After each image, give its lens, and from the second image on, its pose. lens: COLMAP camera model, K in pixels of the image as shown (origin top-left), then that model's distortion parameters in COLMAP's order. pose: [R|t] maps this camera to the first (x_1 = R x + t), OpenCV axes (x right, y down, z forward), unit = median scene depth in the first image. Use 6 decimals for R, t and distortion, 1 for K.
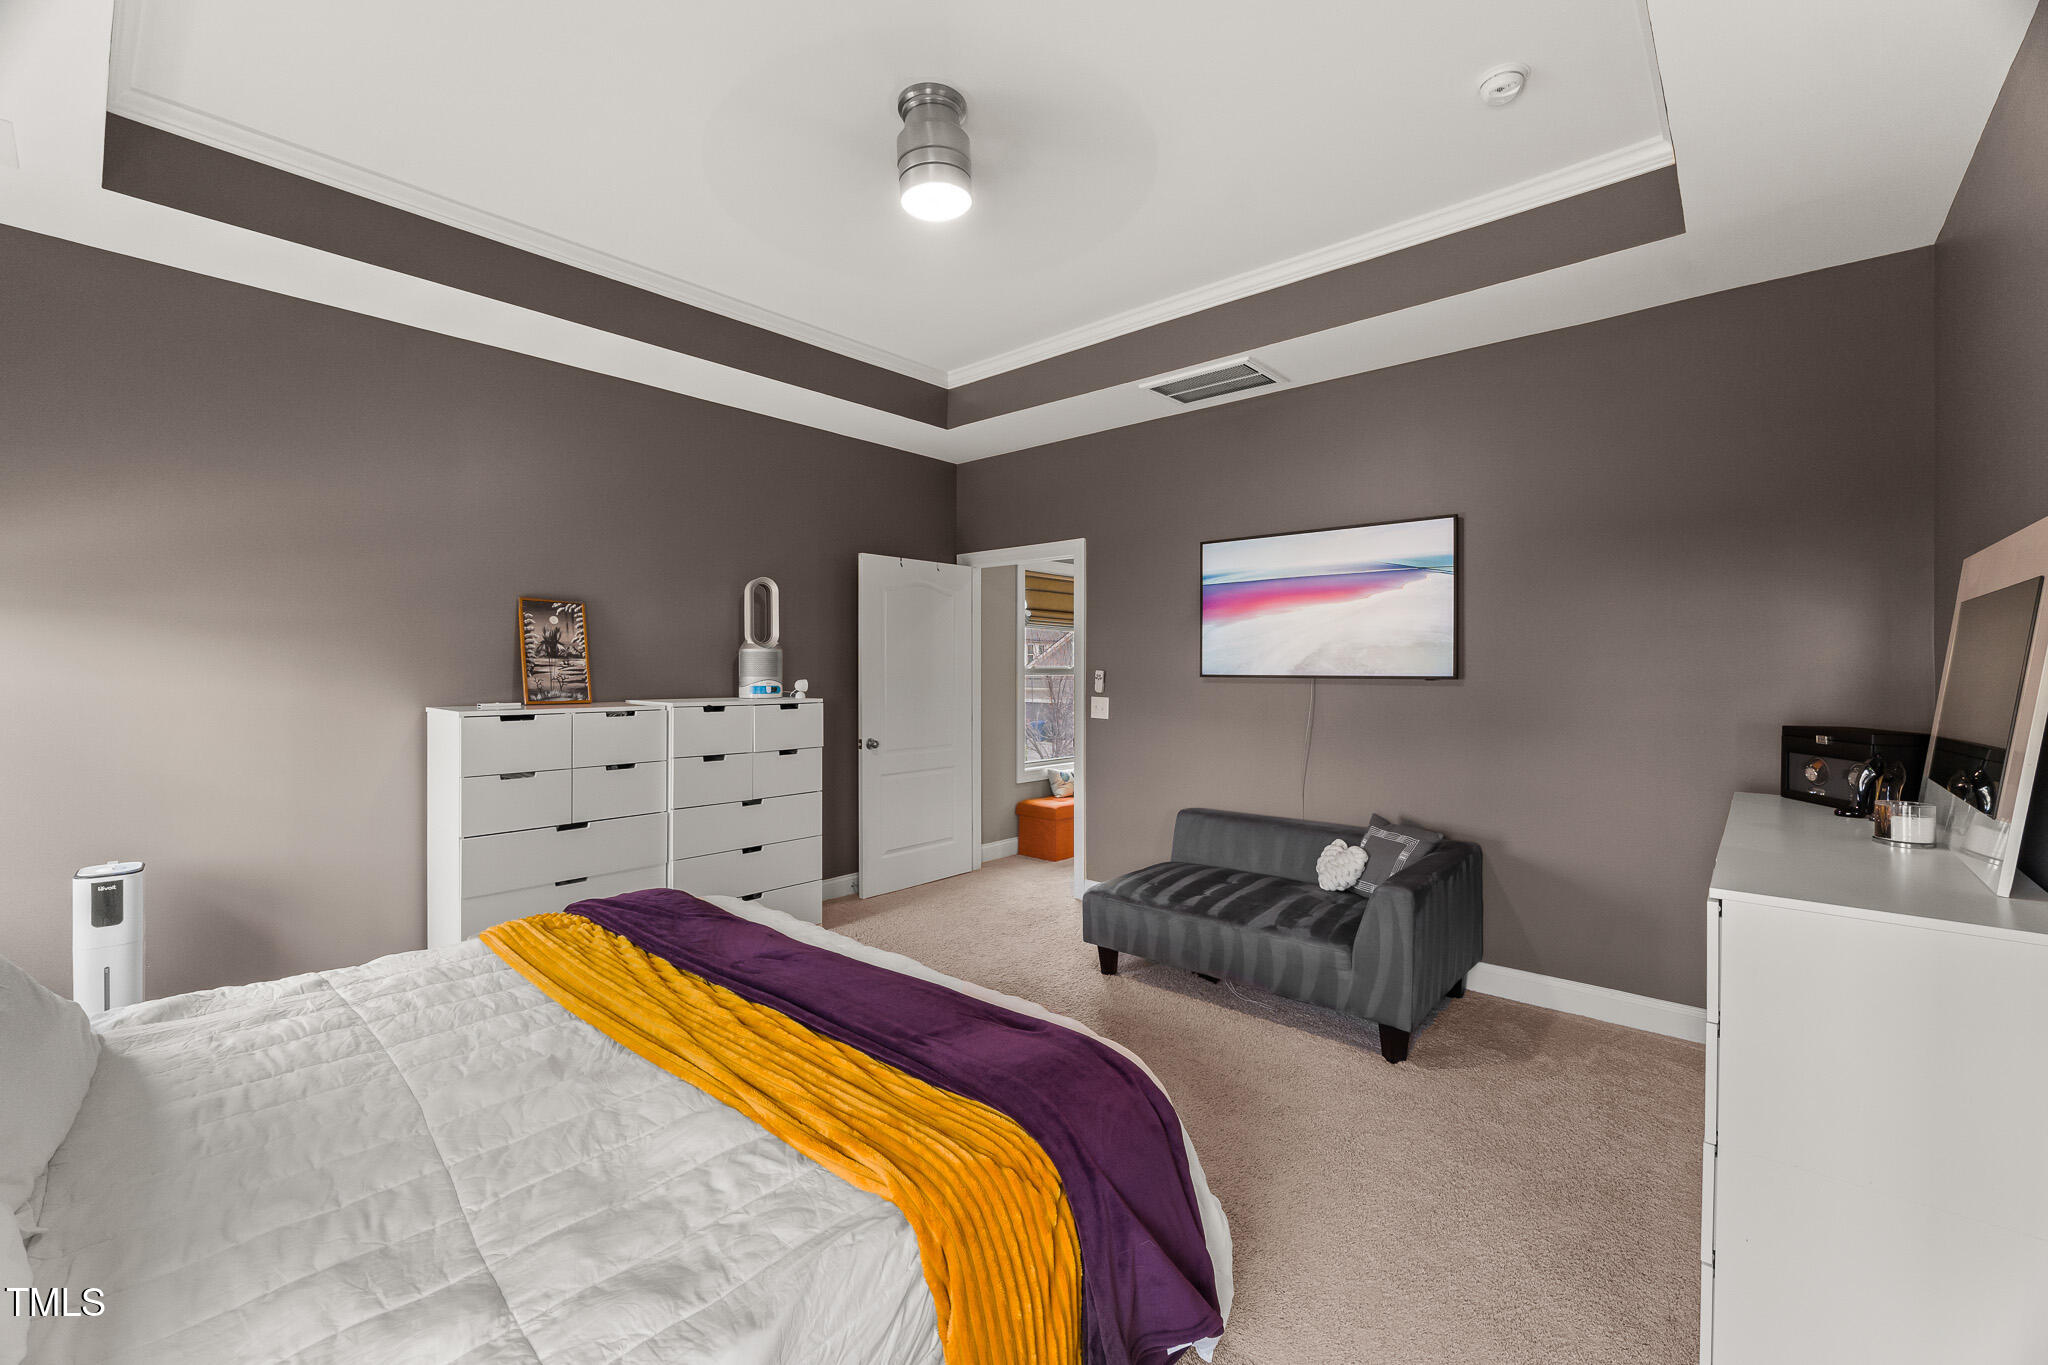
lens RADIAL K [[834.9, 0, 1019.6], [0, 834.9, 669.7], [0, 0, 1]] dist [-0.014905, 0.000699]
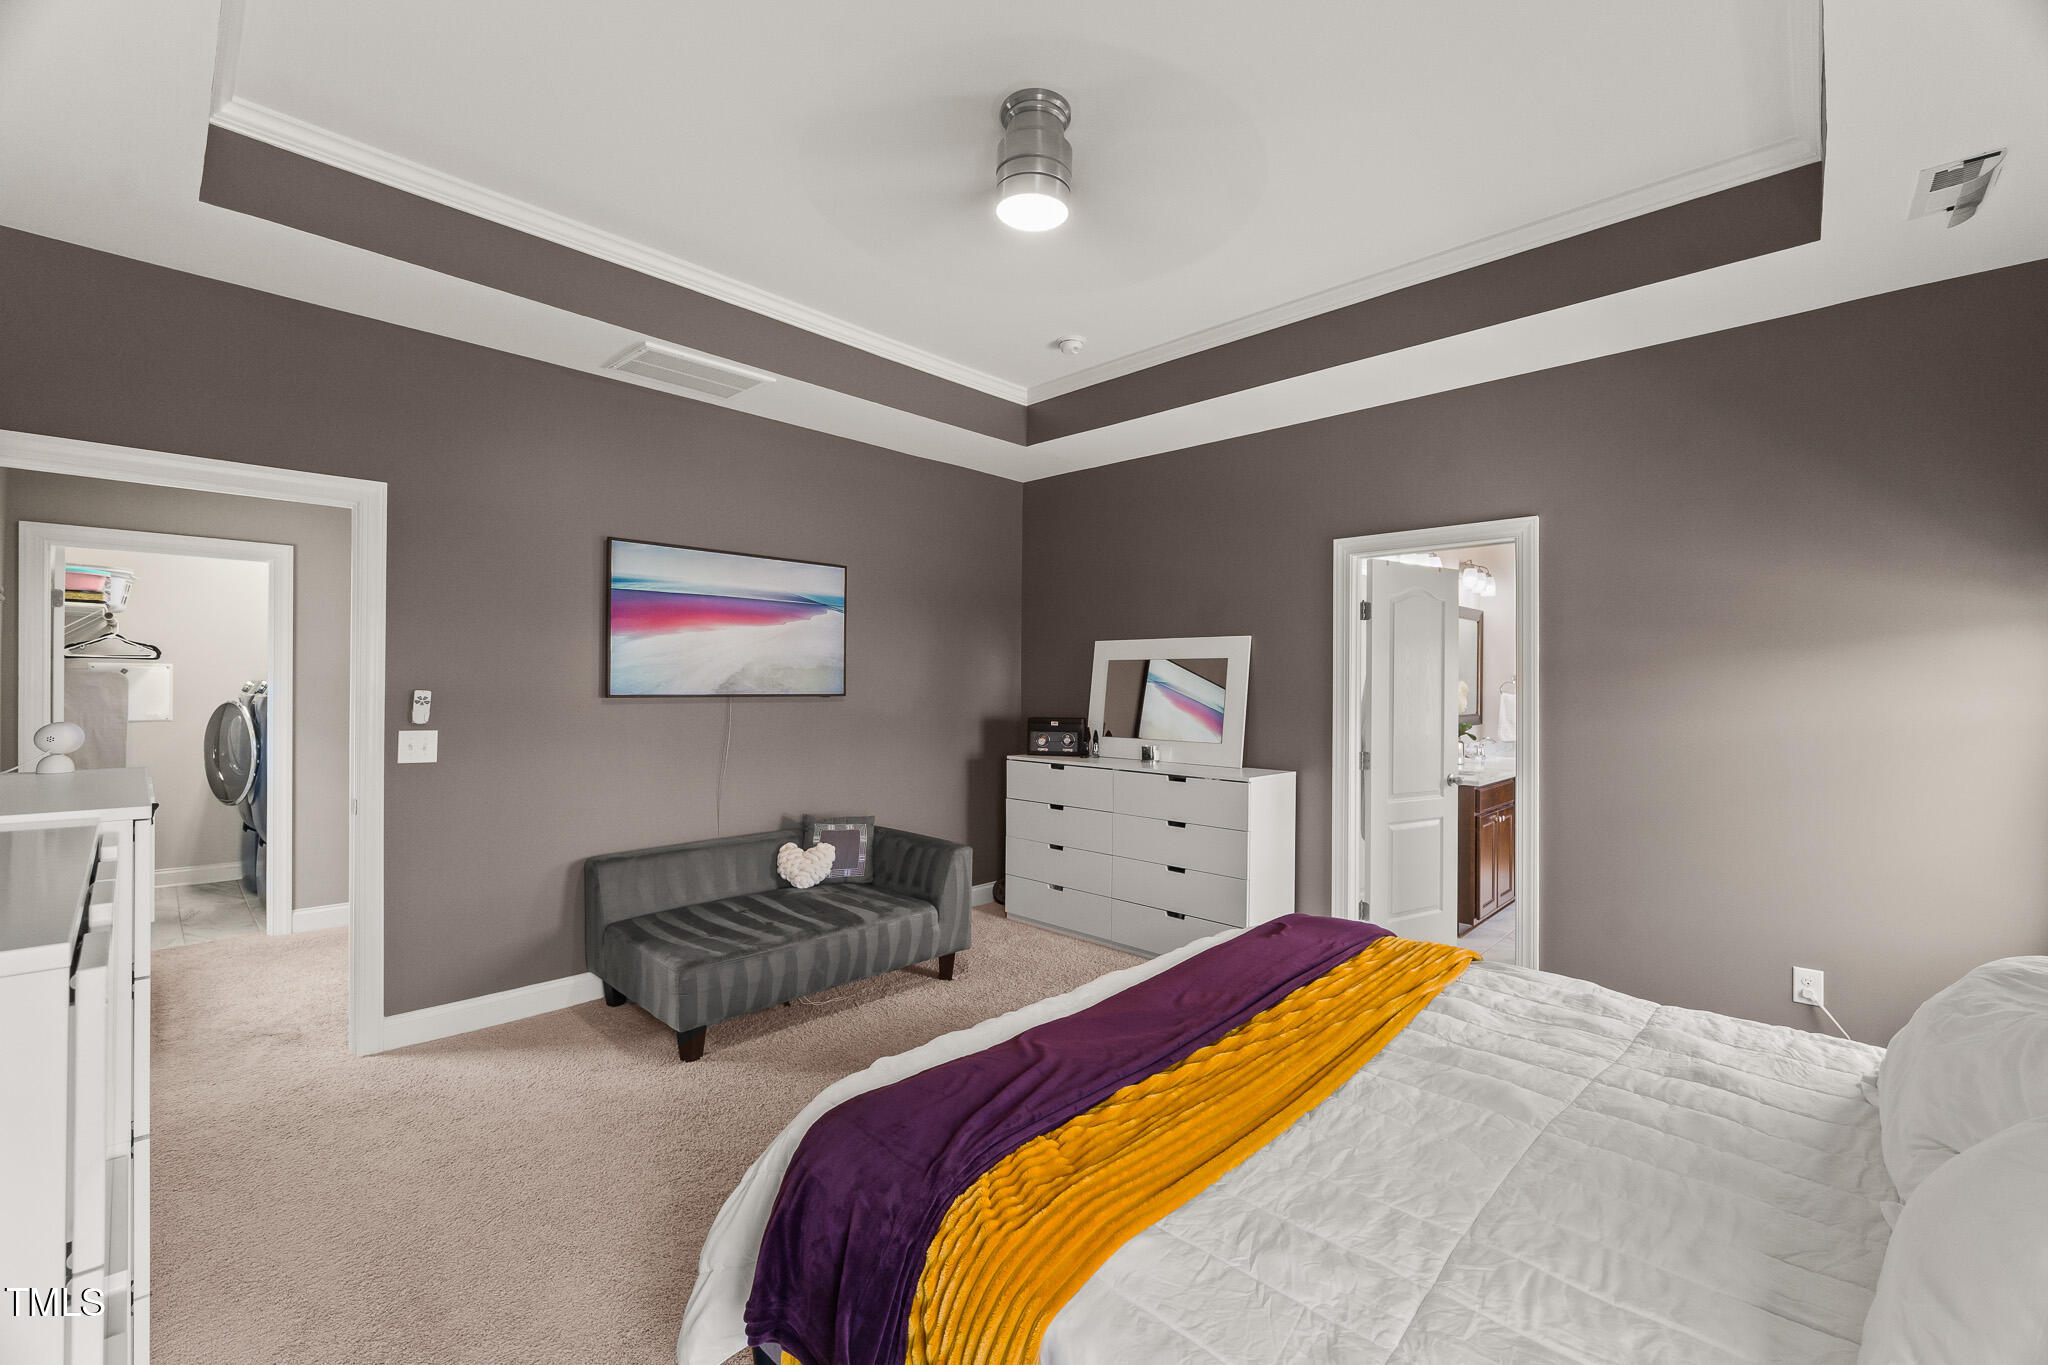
lens RADIAL K [[834.9, 0, 1032.6], [0, 834.9, 683.2], [0, 0, 1]] dist [-0.014905, 0.000699]
pose [[0.039713, 0.001170, 0.999210, -0.716333], [-0.003505, 0.999993, -0.001031, -0.007788], [-0.999205, -0.003461, 0.039717, 0.645253]]
